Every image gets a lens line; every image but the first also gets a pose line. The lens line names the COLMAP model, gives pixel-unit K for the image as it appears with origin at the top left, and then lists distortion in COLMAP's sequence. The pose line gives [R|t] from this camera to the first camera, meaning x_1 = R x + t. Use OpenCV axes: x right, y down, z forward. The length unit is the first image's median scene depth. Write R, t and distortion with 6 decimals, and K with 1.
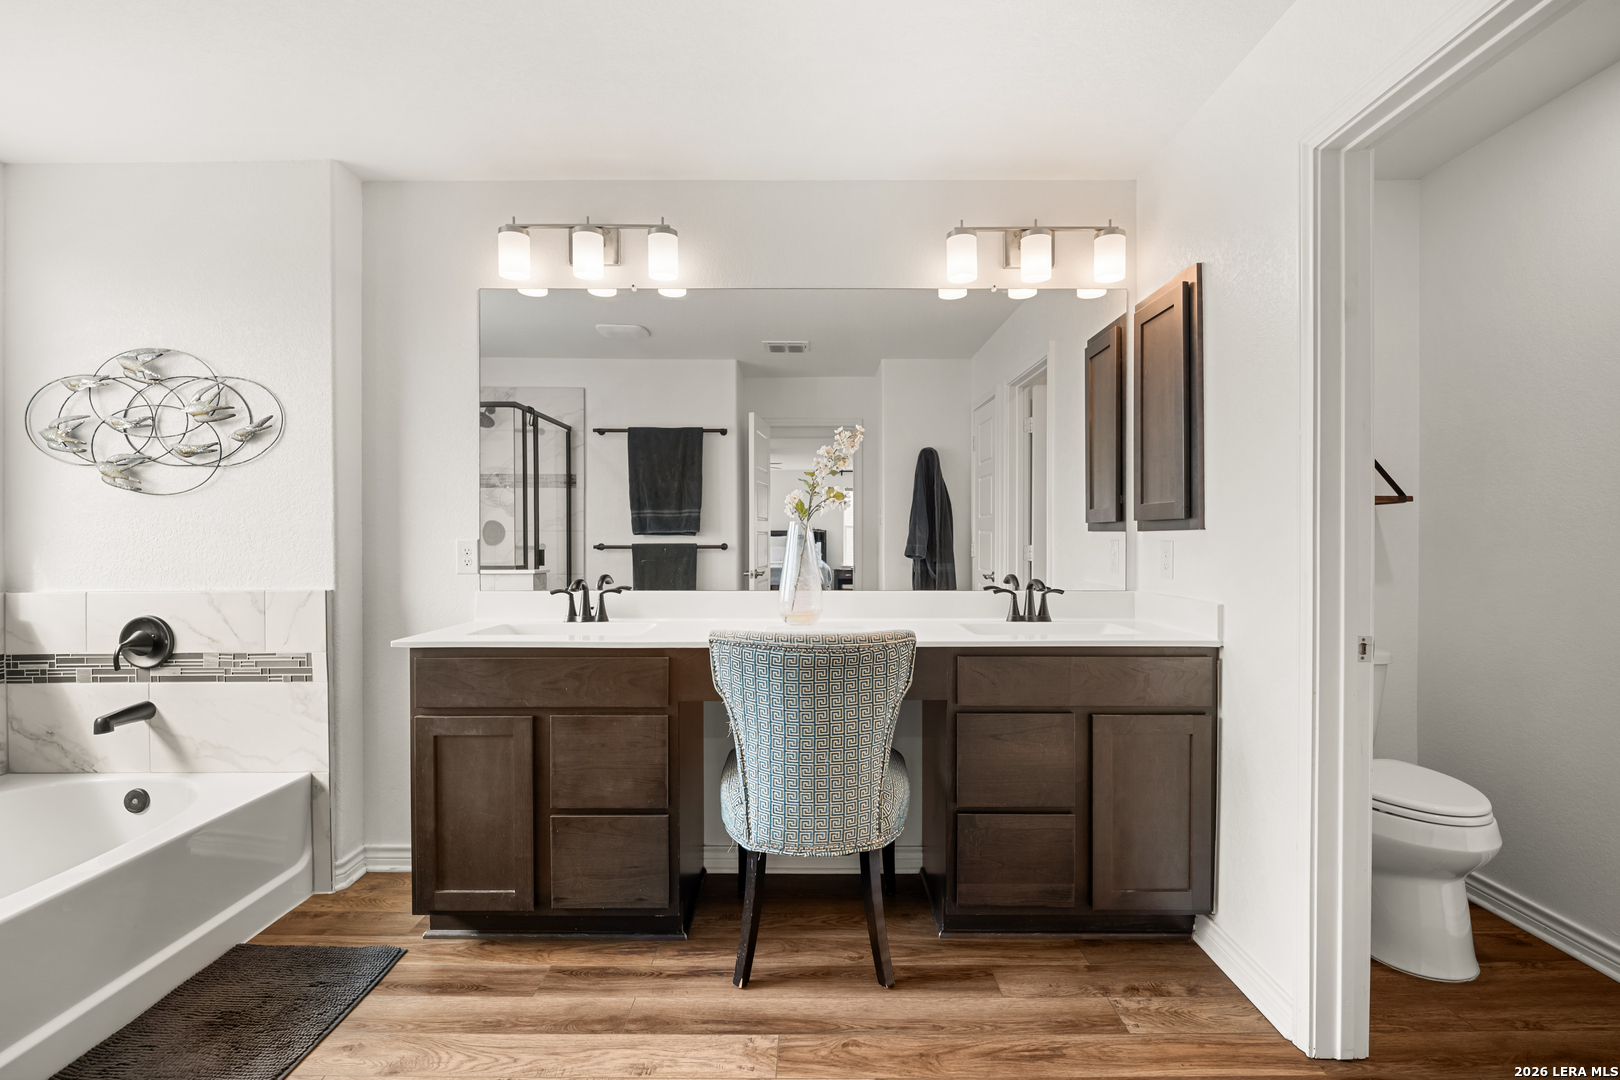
lens RADIAL K [[764.7, 0, 820.2], [0, 764.7, 534.6], [0, 0, 1]] dist [-0.001693, -0.001116]
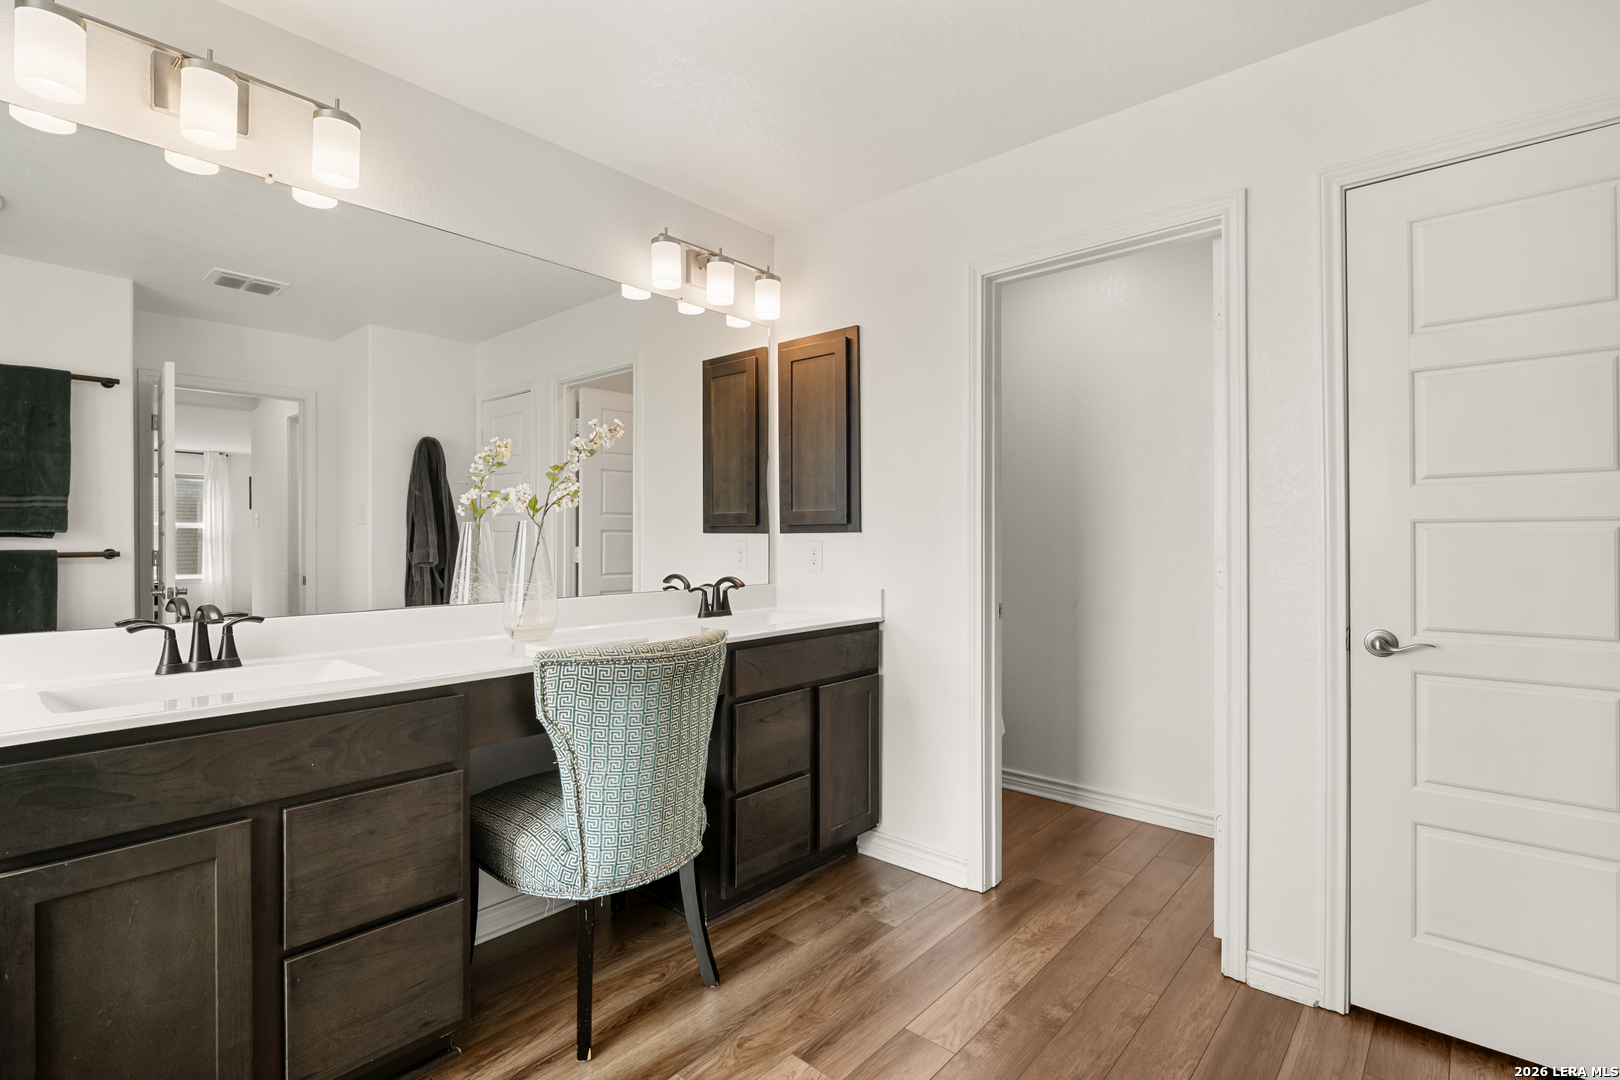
lens RADIAL K [[764.7, 0, 816.4], [0, 764.7, 533.8], [0, 0, 1]] dist [-0.001693, -0.001116]
pose [[0.655416, 0.003085, 0.755261, -0.548819], [-0.000777, 0.999994, -0.003411, 0.000370], [-0.755267, 0.001649, 0.655415, 0.221710]]
